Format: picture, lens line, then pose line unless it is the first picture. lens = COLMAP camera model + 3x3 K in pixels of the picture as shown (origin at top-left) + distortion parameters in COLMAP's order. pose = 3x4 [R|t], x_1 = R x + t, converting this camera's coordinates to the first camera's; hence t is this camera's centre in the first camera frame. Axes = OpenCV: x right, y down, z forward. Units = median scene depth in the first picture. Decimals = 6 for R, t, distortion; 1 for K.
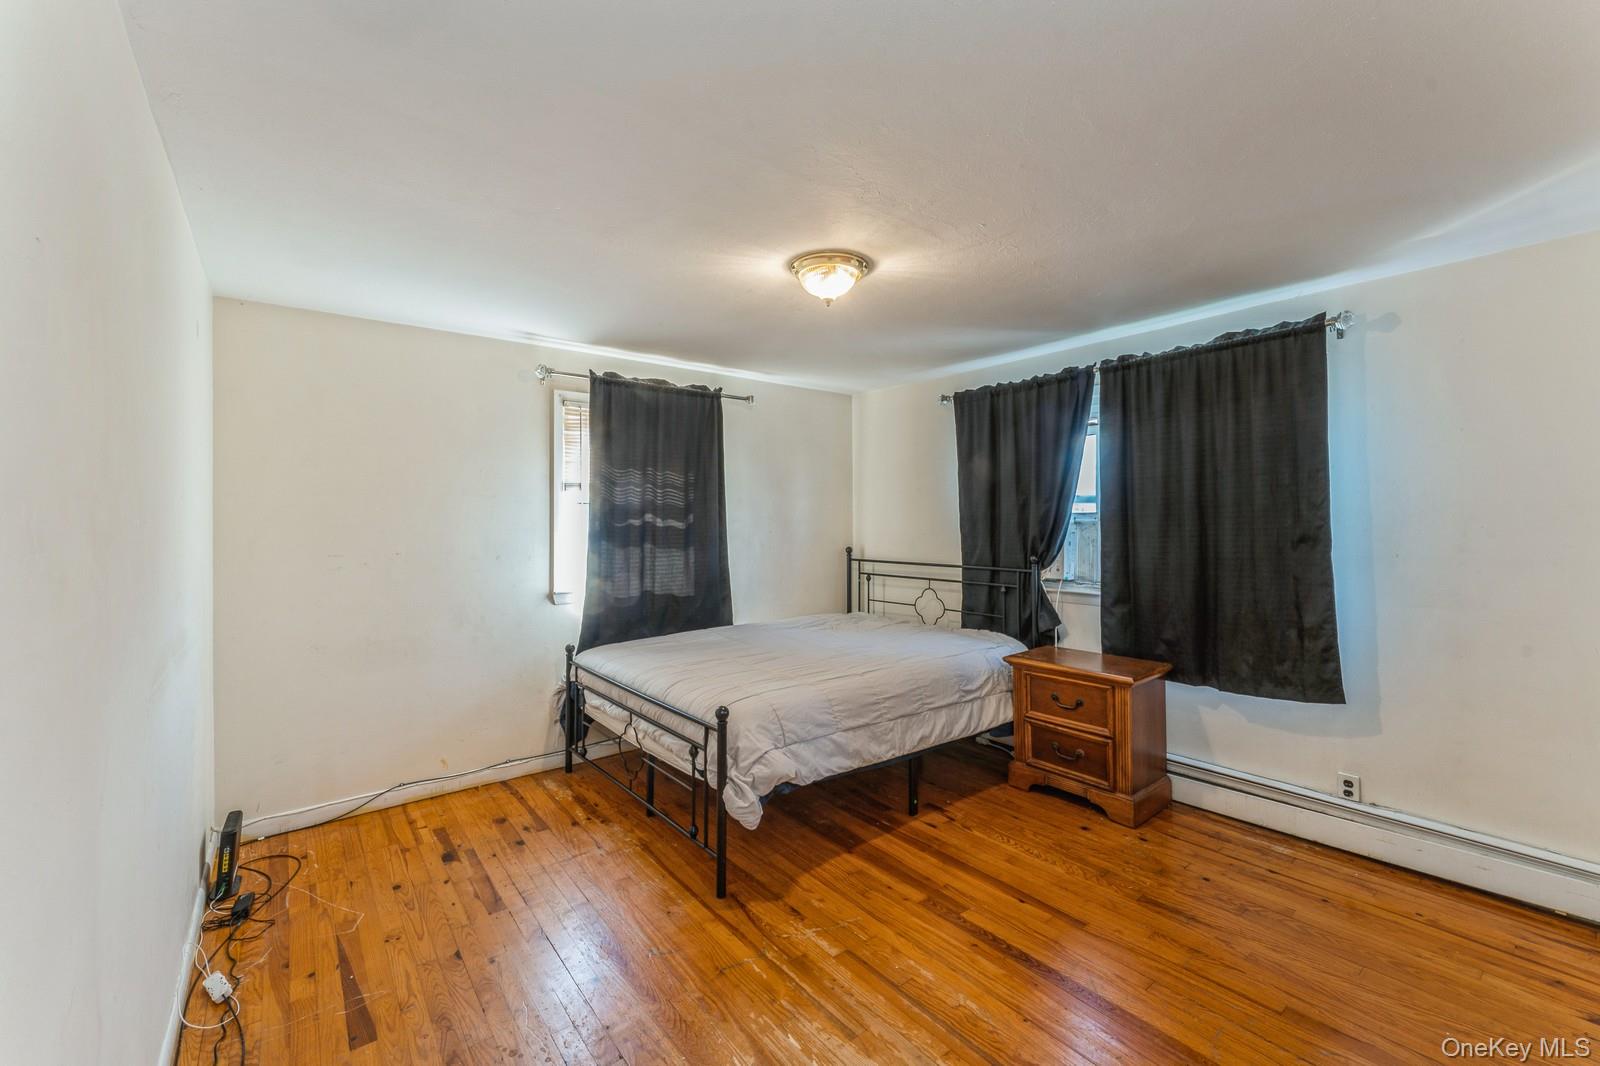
lens RADIAL K [[648.3, 0, 798.5], [0, 648.3, 524.7], [0, 0, 1]] dist [-0.001170, -0.000112]
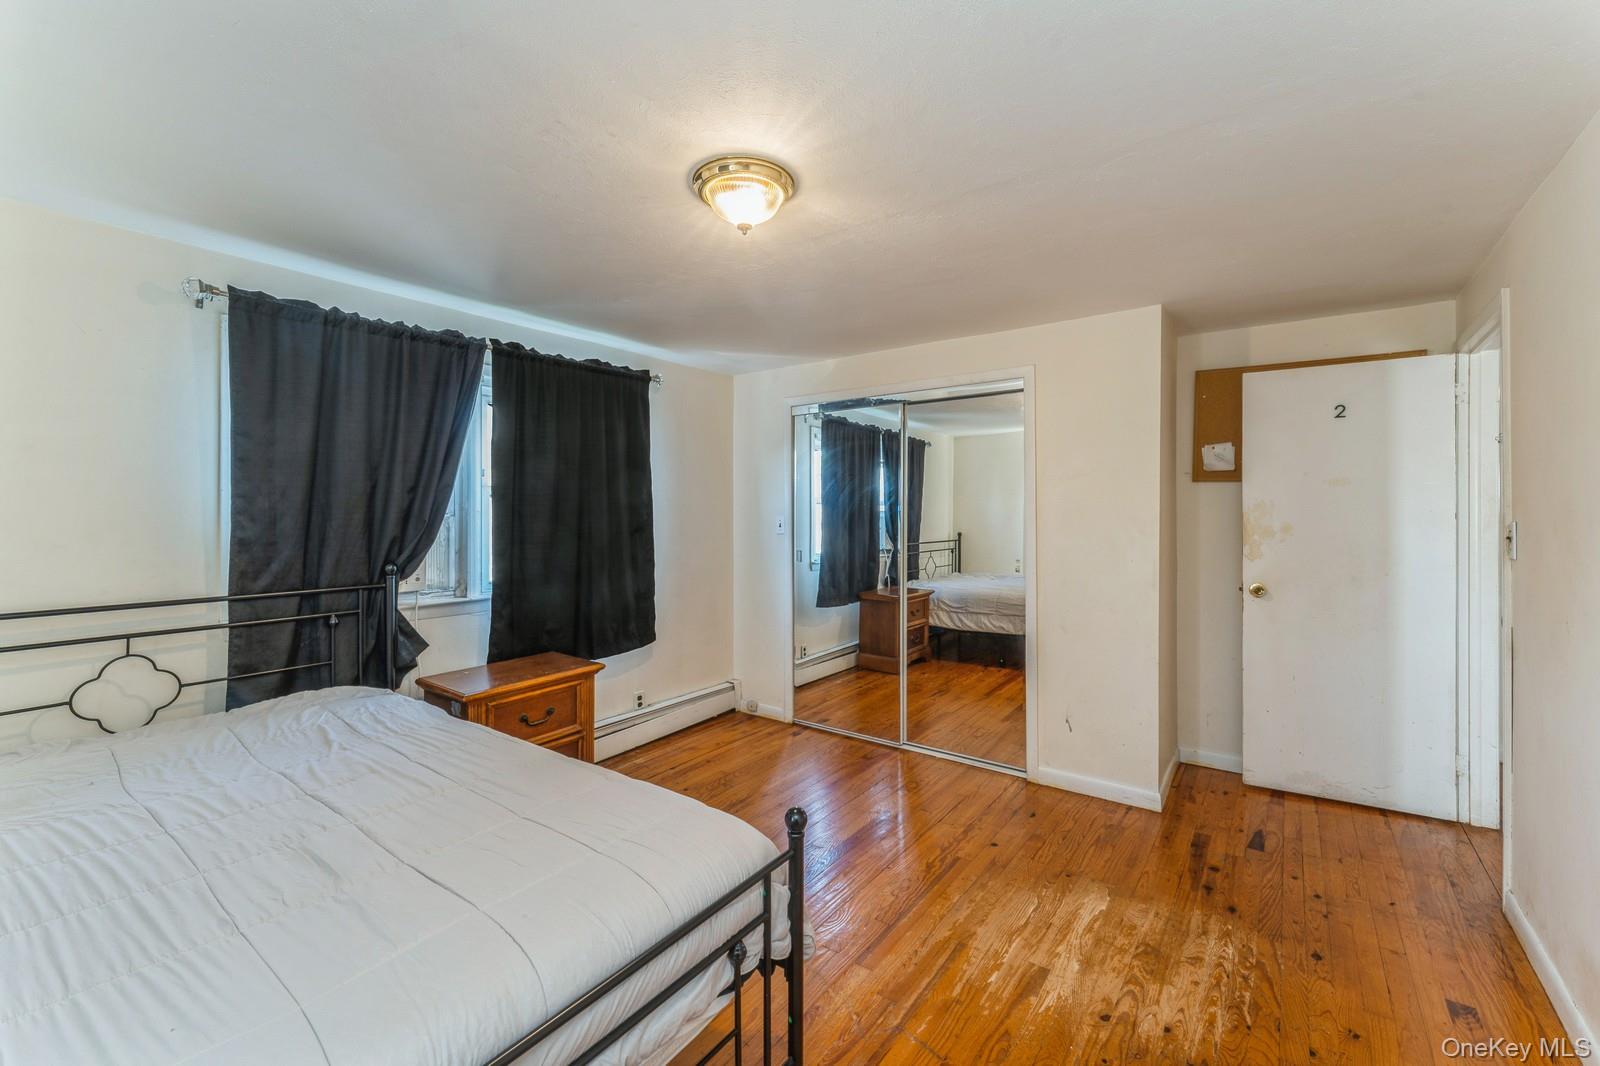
lens RADIAL K [[648.3, 0, 800.8], [0, 648.3, 516.8], [0, 0, 1]] dist [-0.001170, -0.000112]
pose [[-0.252551, 0.000707, 0.967583, -0.569516], [0.011635, 0.999930, 0.002306, -0.002155], [-0.967514, 0.011840, -0.252541, 0.902221]]
